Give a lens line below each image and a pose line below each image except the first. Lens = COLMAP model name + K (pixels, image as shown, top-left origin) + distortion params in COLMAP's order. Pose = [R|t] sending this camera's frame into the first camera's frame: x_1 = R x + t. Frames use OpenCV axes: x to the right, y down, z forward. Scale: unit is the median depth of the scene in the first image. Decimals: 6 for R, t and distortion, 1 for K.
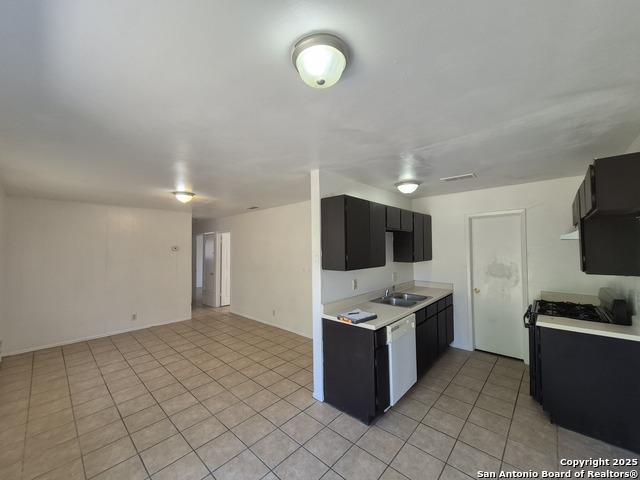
lens RADIAL K [[254.9, 0, 319.1], [0, 254.9, 239.9], [0, 0, 1]] dist [0.002495, -0.000023]
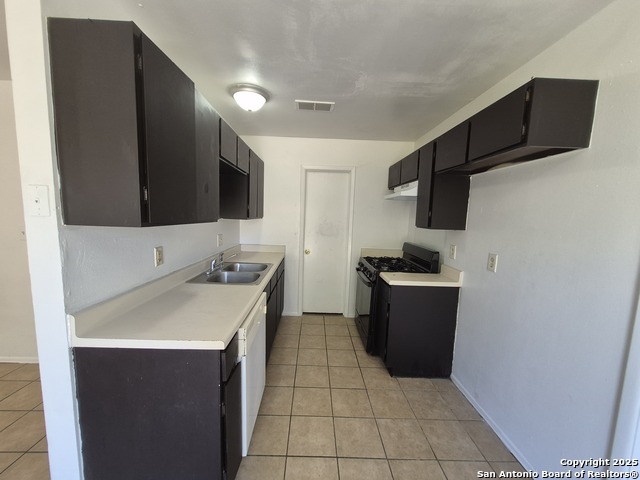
lens RADIAL K [[254.9, 0, 318.9], [0, 254.9, 242.9], [0, 0, 1]] dist [0.002495, -0.000023]
pose [[0.727580, -0.042104, 0.684730, 0.022113], [-0.061128, 0.990166, 0.125838, 0.061240], [-0.683294, -0.133414, 0.717851, 0.395881]]
